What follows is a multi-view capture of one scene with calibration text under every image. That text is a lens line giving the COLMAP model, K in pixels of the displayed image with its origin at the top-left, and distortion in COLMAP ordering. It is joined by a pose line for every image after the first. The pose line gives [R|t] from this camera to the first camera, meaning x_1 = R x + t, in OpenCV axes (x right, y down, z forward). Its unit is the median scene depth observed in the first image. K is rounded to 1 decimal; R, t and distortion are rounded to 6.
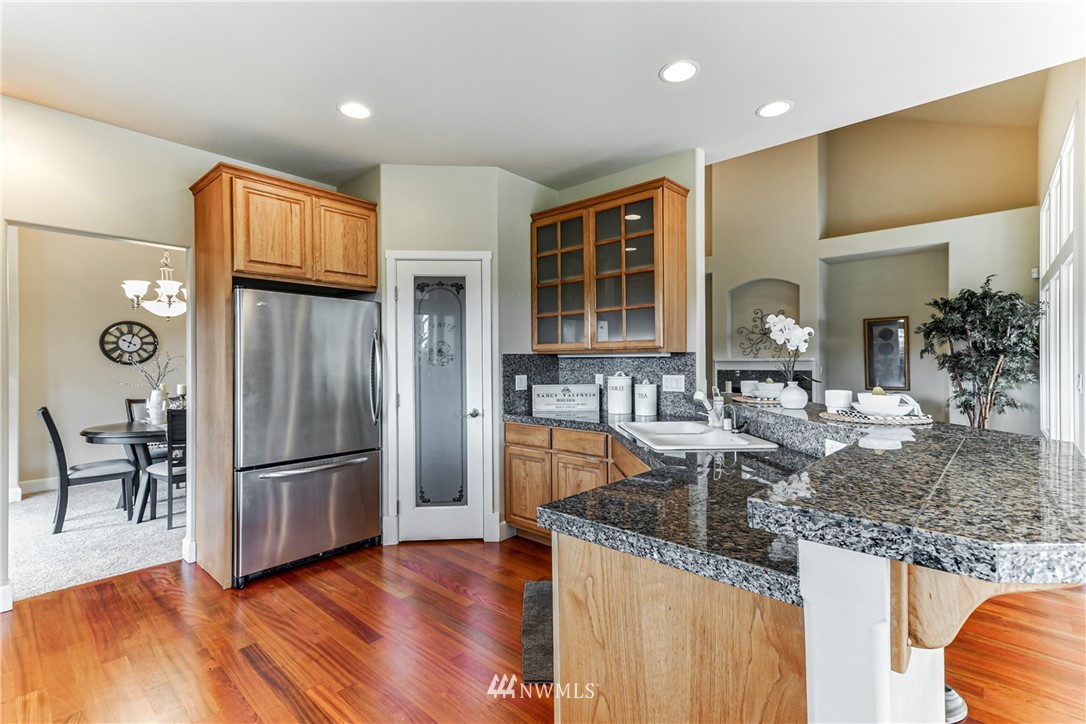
lens RADIAL K [[457.8, 0, 536.1], [0, 457.8, 361.6], [0, 0, 1]] dist [0.001845, 0.000159]
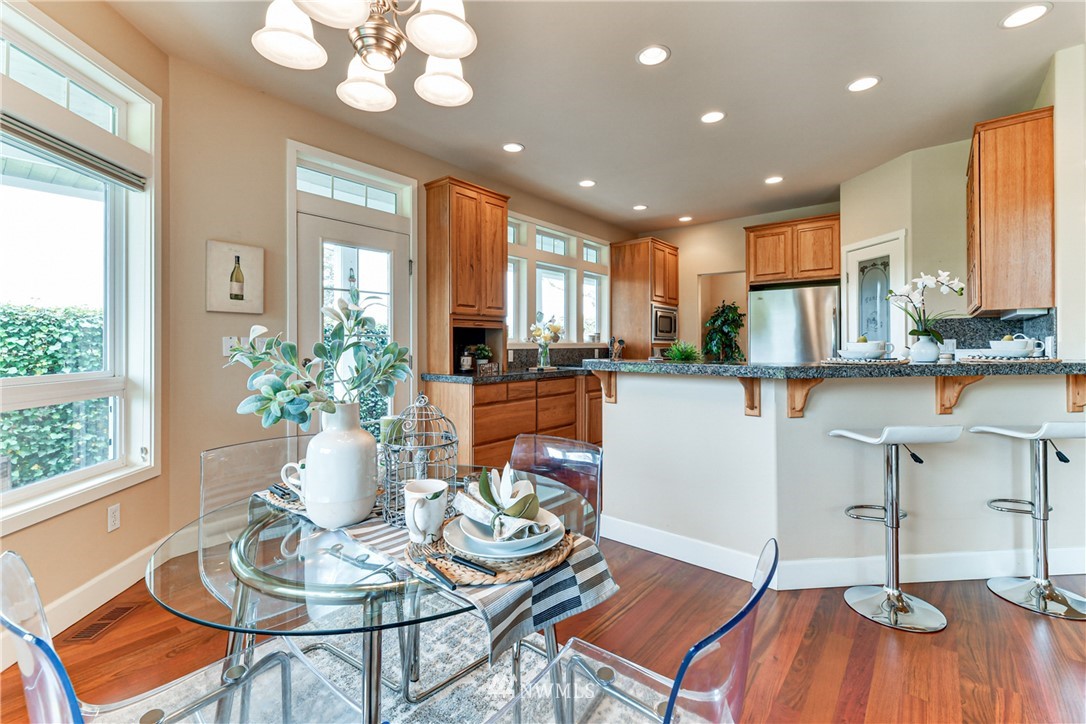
lens RADIAL K [[450.0, 0, 549.5], [0, 450.0, 346.0], [0, 0, 1]] dist [-0.001270, -0.000796]
pose [[0.040159, 0.013087, -0.999108, 0.957674], [-0.001126, 0.999914, 0.013052, 0.033406], [0.999193, 0.000601, 0.040170, 0.082996]]
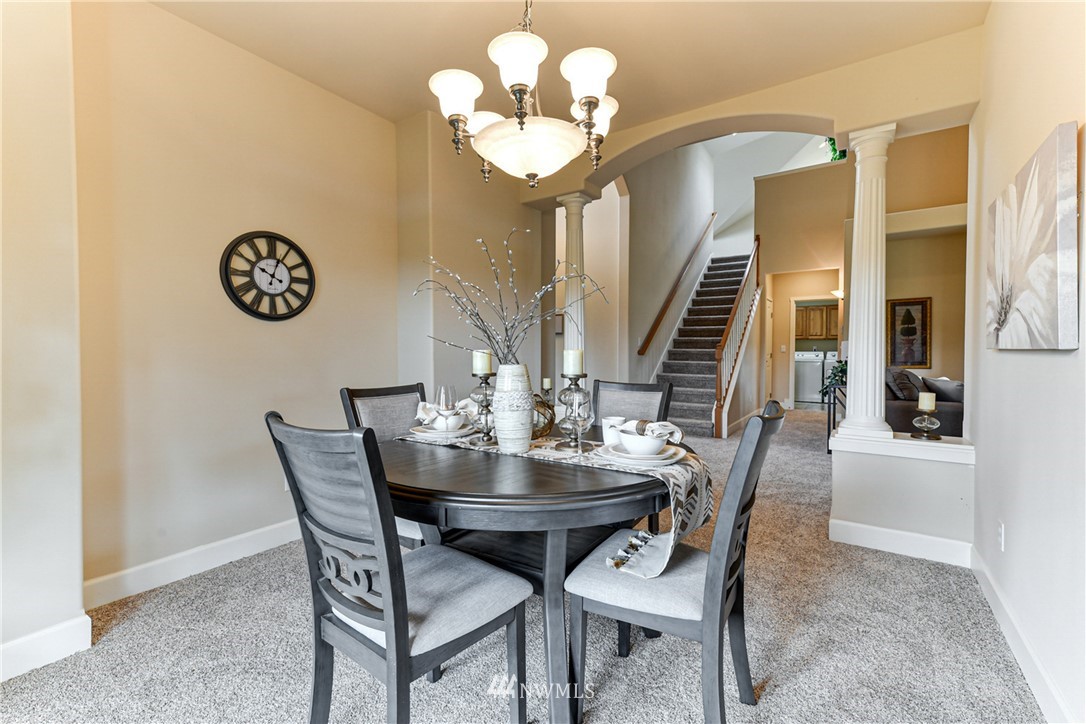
lens RADIAL K [[454.8, 0, 546.7], [0, 454.8, 357.9], [0, 0, 1]] dist [-0.000174, -0.000151]
pose [[0.991596, 0.003947, 0.129312, -1.156546], [-0.006074, 0.999853, 0.016061, 0.067613], [-0.129229, -0.016712, 0.991474, 0.831260]]
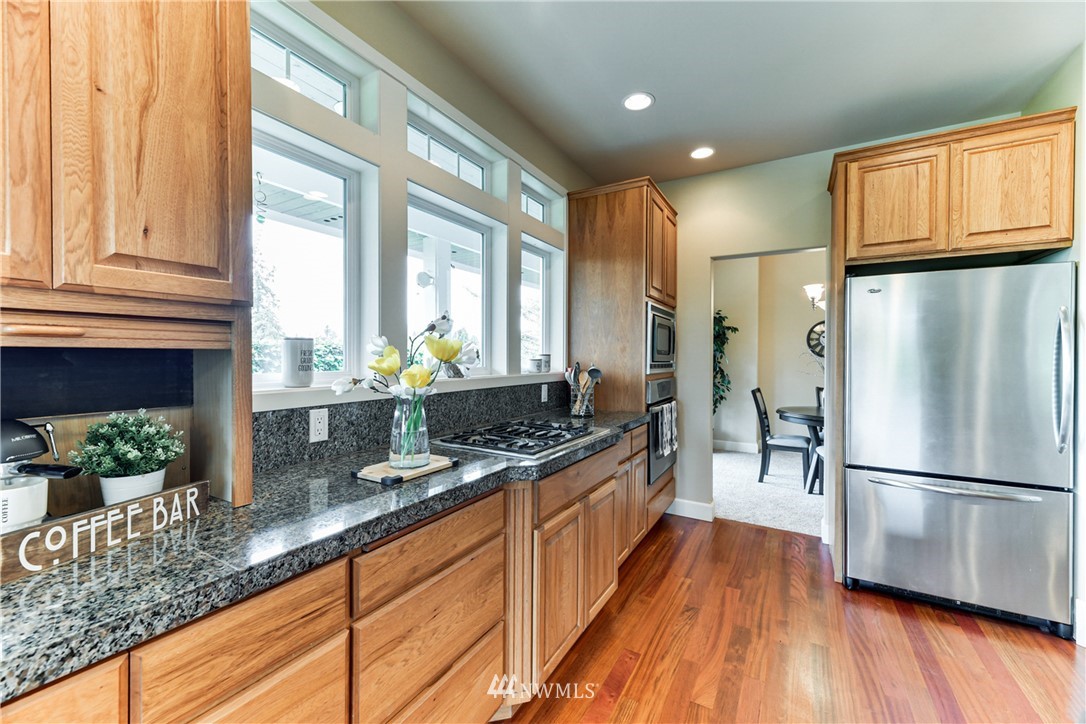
lens RADIAL K [[443.7, 0, 558.8], [0, 443.7, 361.8], [0, 0, 1]] dist [-0.000392, -0.000279]
pose [[0.216816, 0.017790, -0.976050, 0.105222], [-0.006833, 0.999837, 0.016705, 0.004354], [0.976189, 0.003047, 0.216903, 0.166277]]
